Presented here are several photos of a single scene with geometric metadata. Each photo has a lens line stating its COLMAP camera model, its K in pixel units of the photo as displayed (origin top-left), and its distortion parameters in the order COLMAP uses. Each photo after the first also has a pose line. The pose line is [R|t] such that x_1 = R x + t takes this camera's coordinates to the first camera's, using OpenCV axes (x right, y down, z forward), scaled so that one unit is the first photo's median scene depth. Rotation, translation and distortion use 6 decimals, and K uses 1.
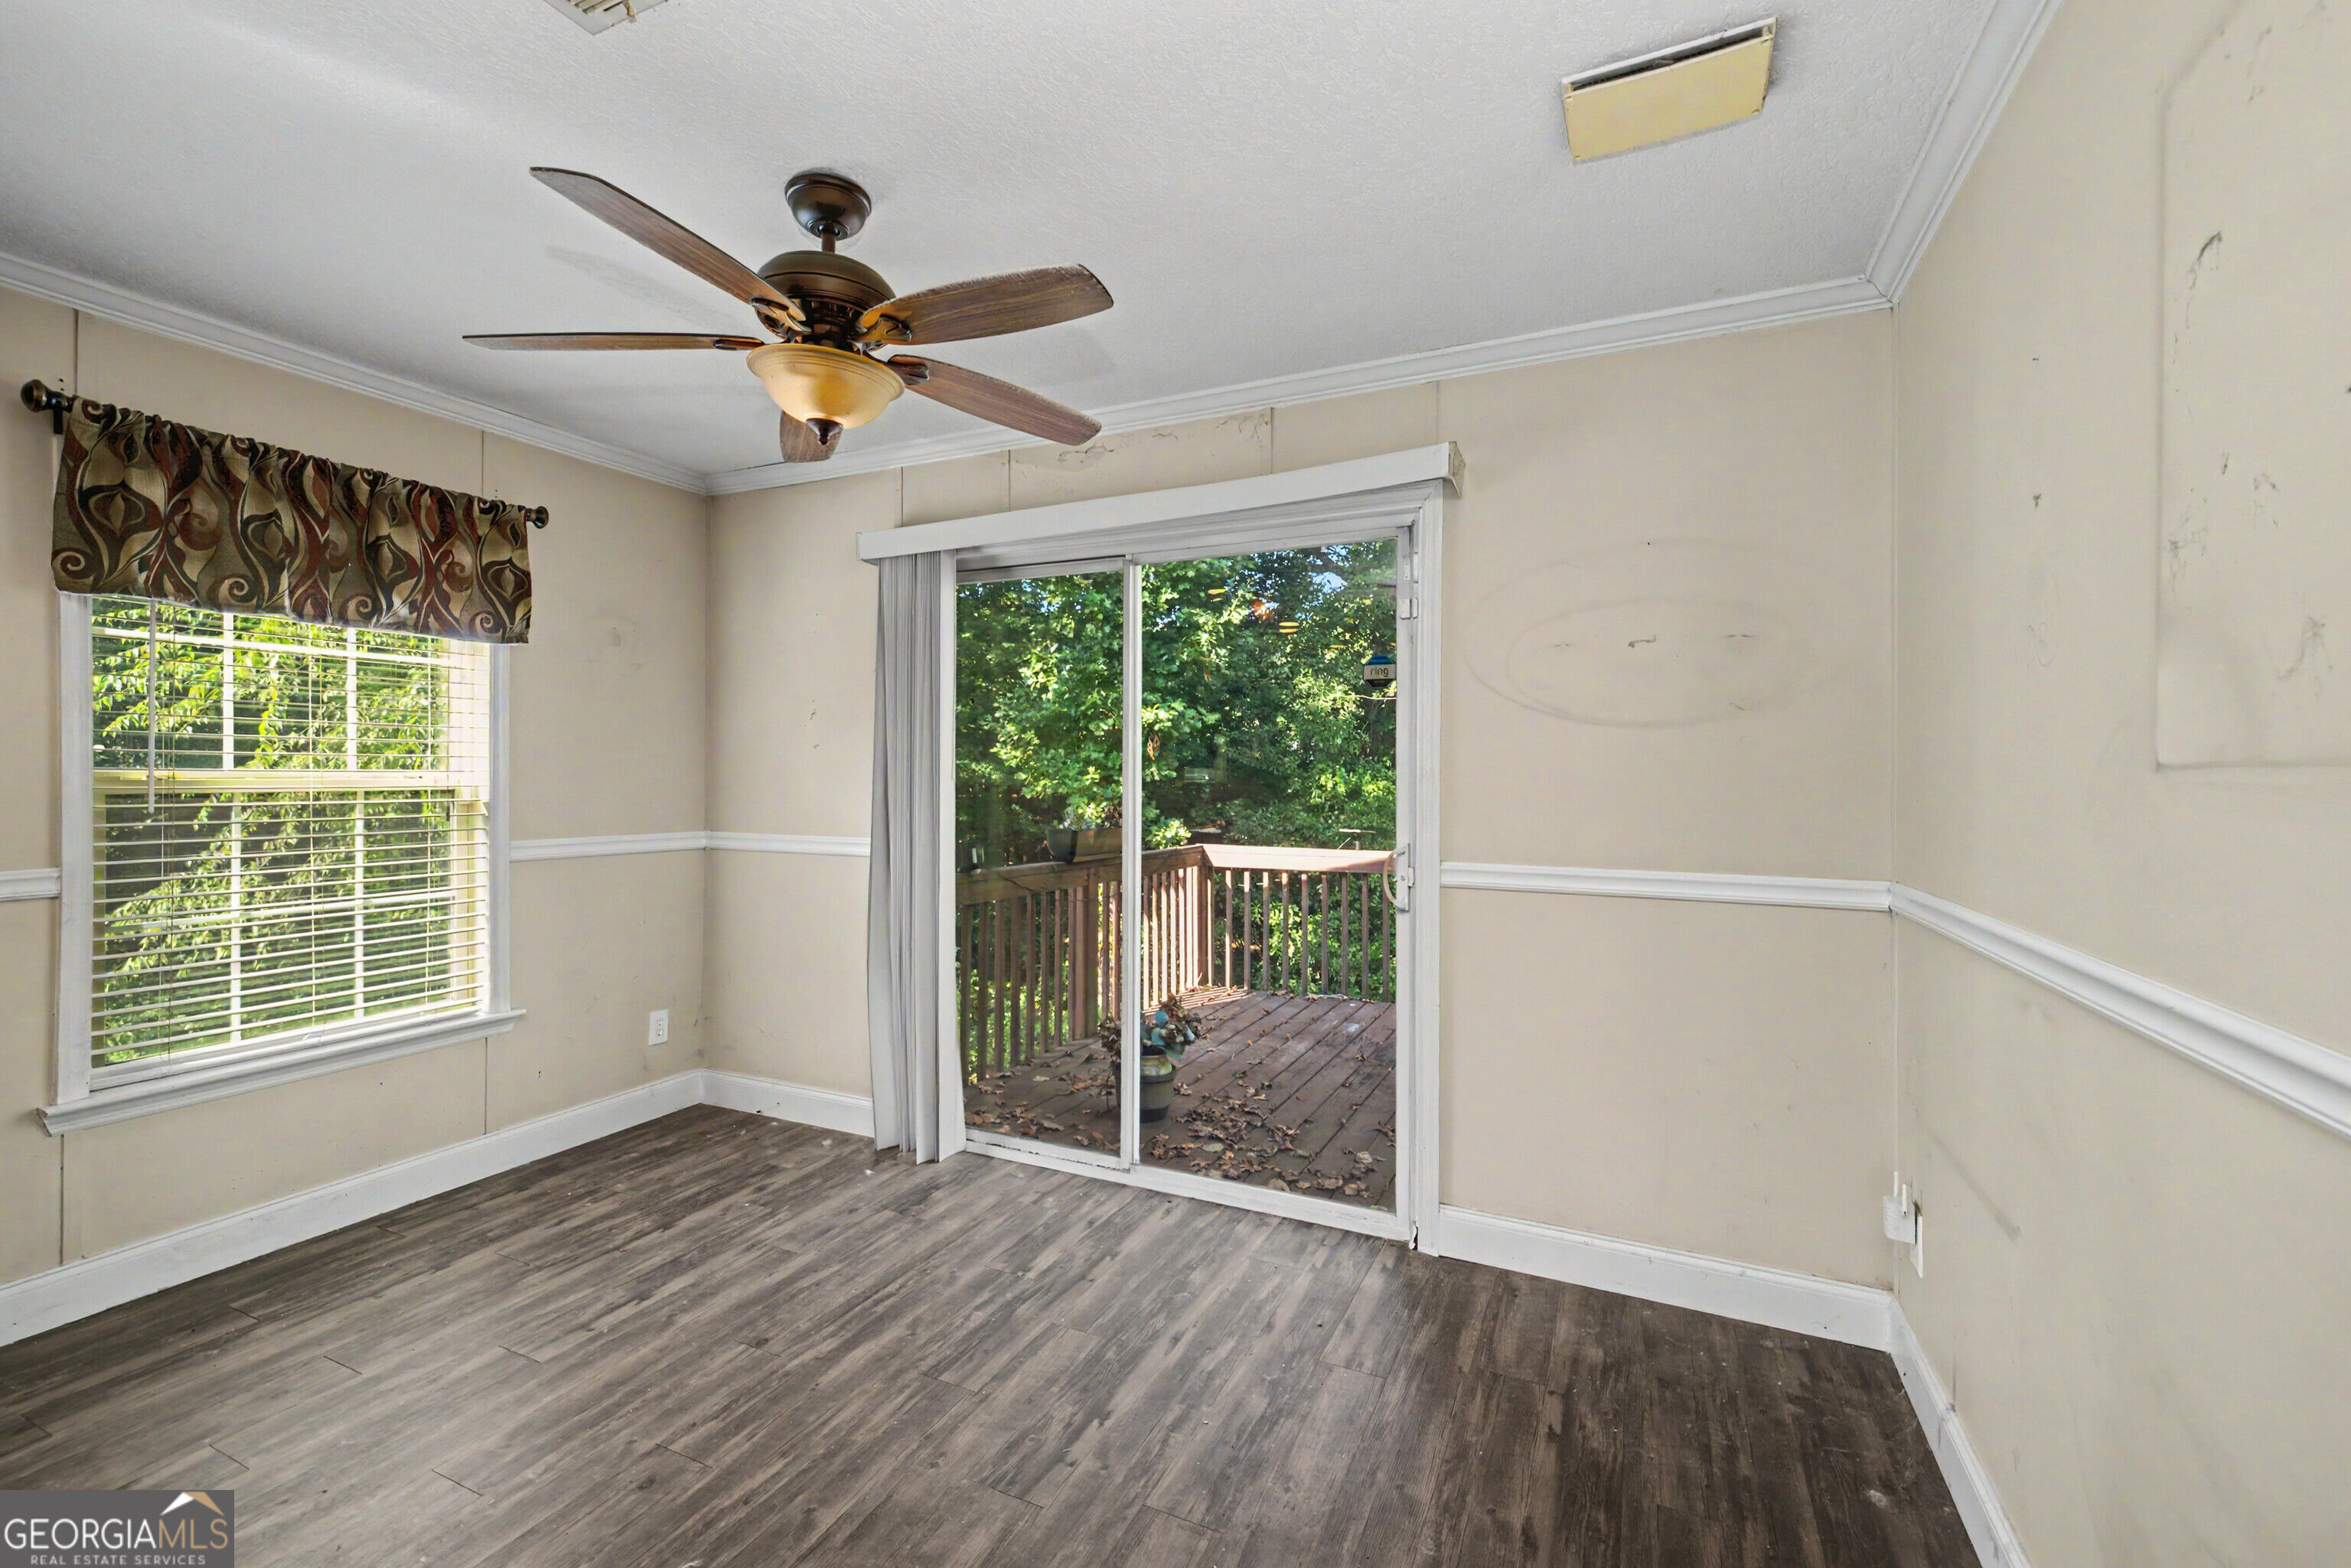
lens RADIAL K [[993.6, 0, 1167.1], [0, 993.6, 826.2], [0, 0, 1]] dist [0.003074, -0.000020]
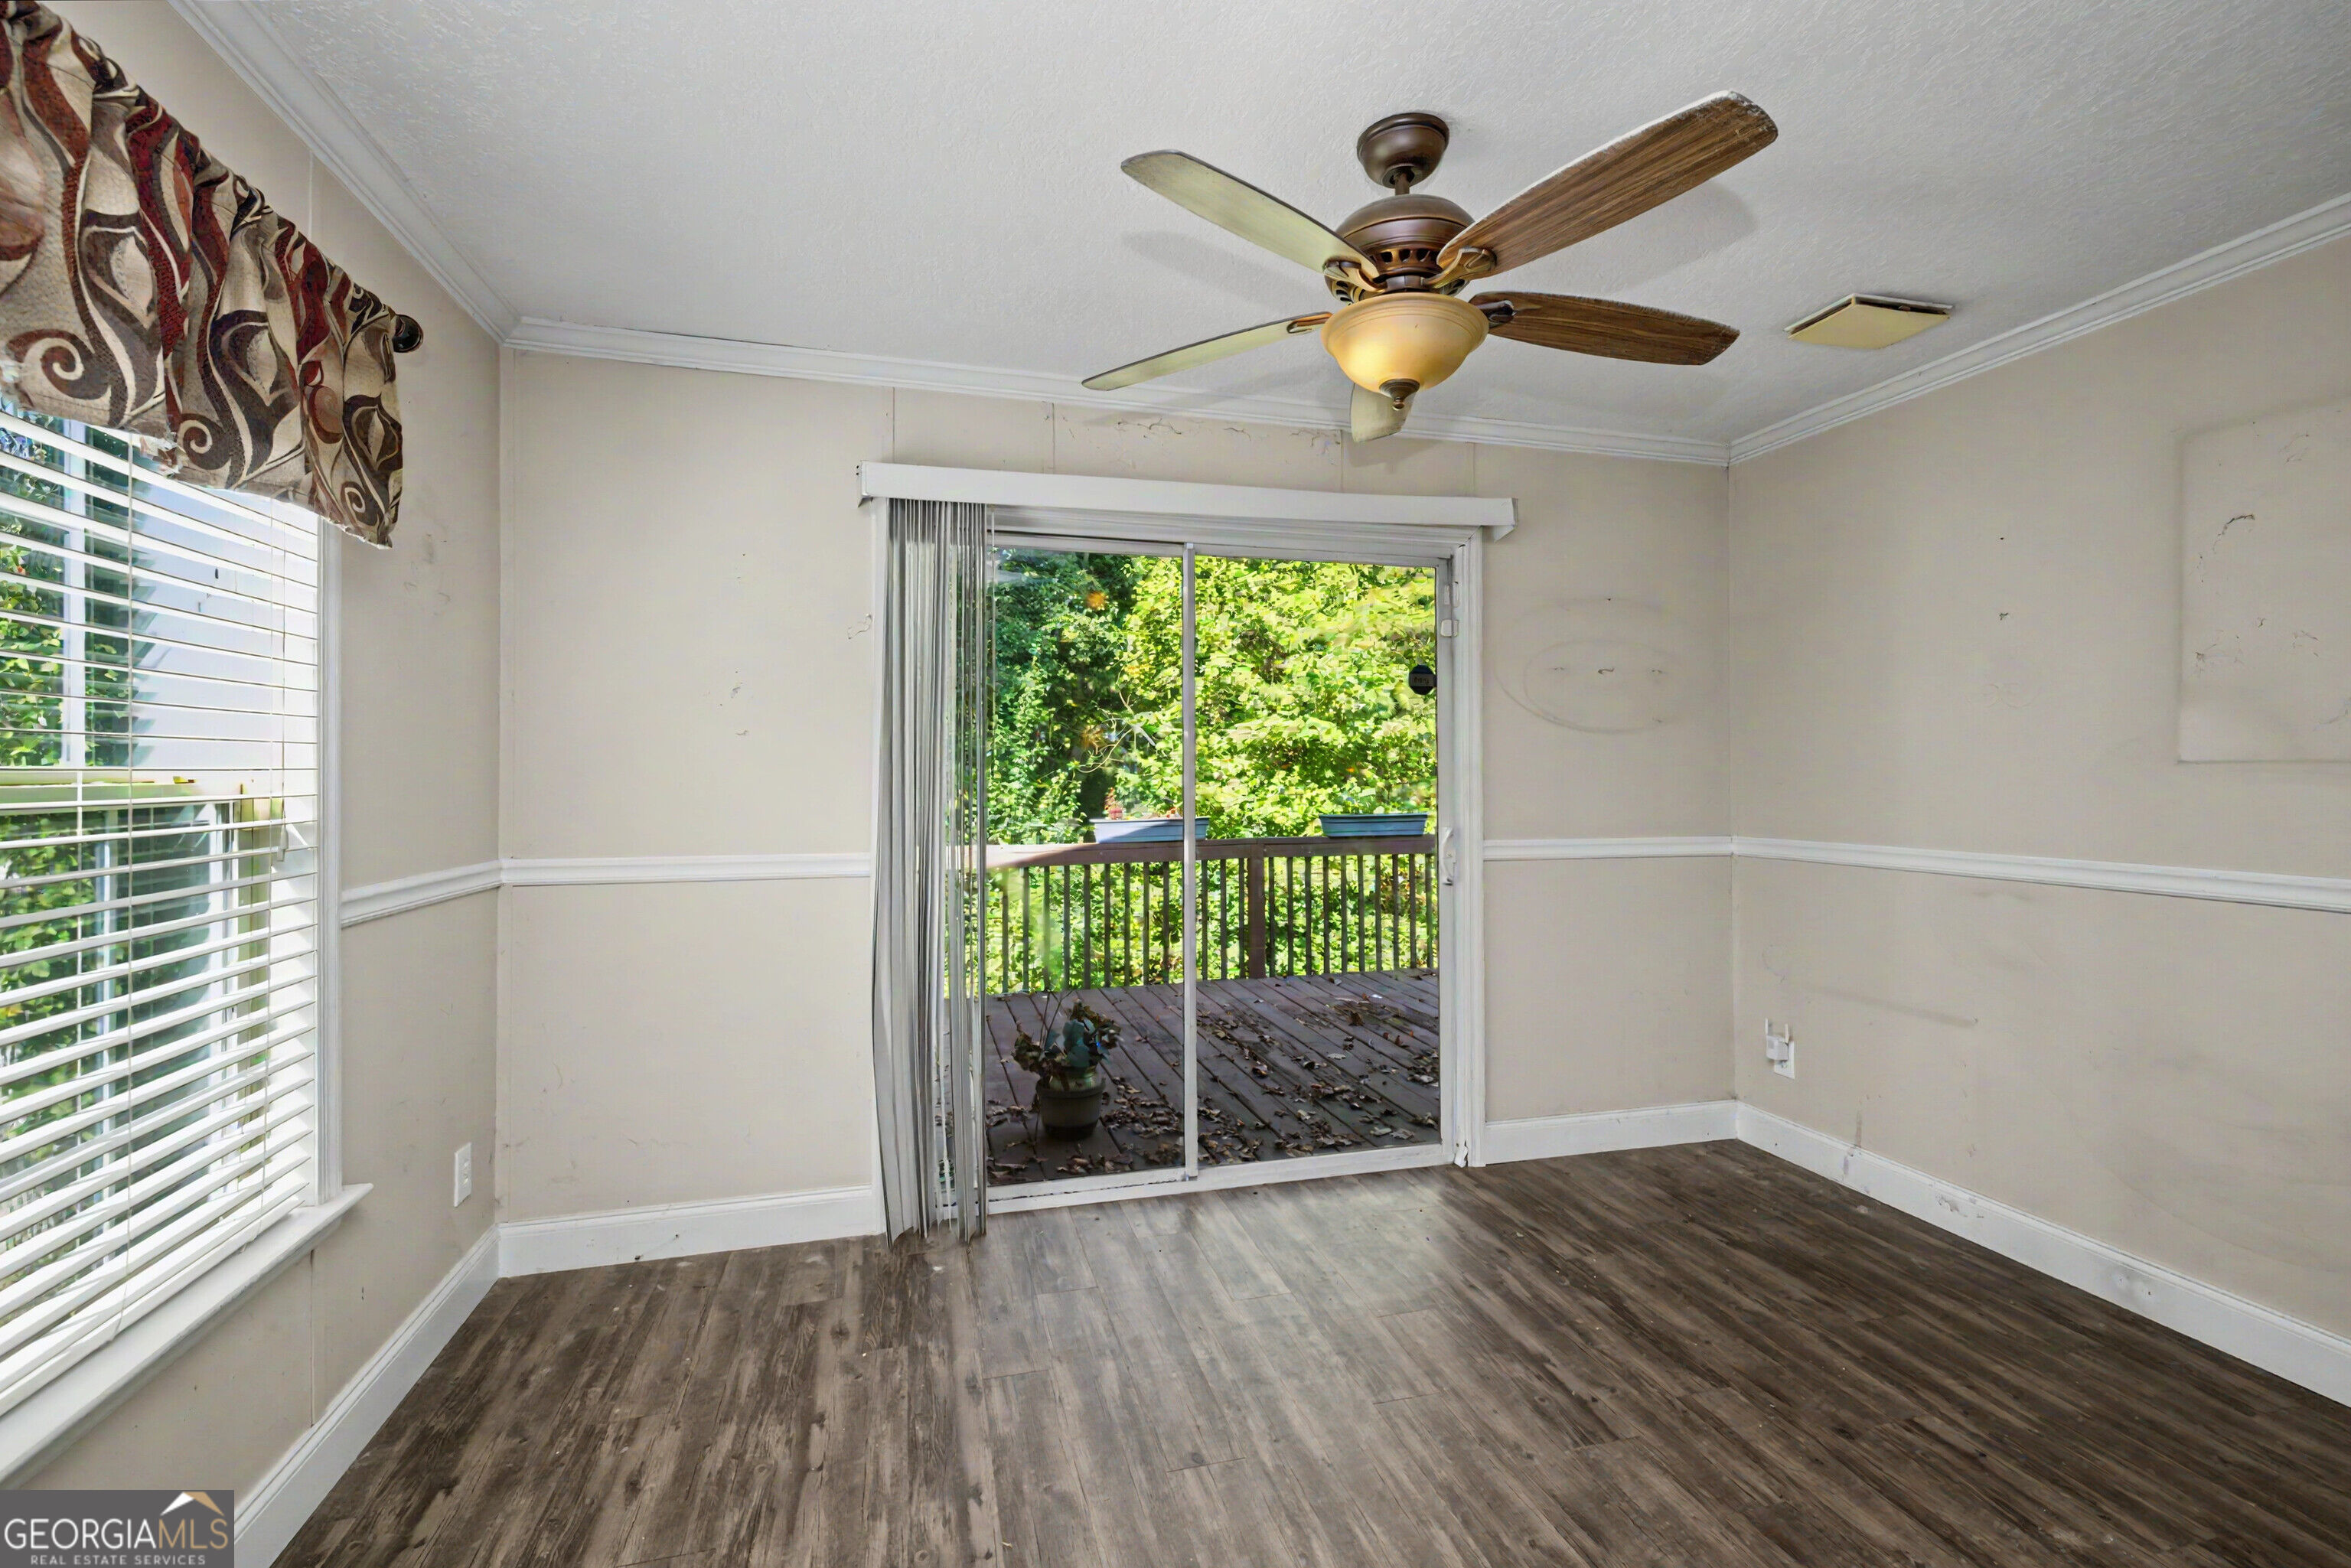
lens RADIAL K [[989.5, 0, 1170.1], [0, 989.5, 818.0], [0, 0, 1]] dist [0.002537, 0.000278]
pose [[0.766011, -0.036258, 0.641804, -0.743269], [0.038194, 0.999211, 0.010864, -0.017905], [-0.641692, 0.016191, 0.766792, 0.298633]]
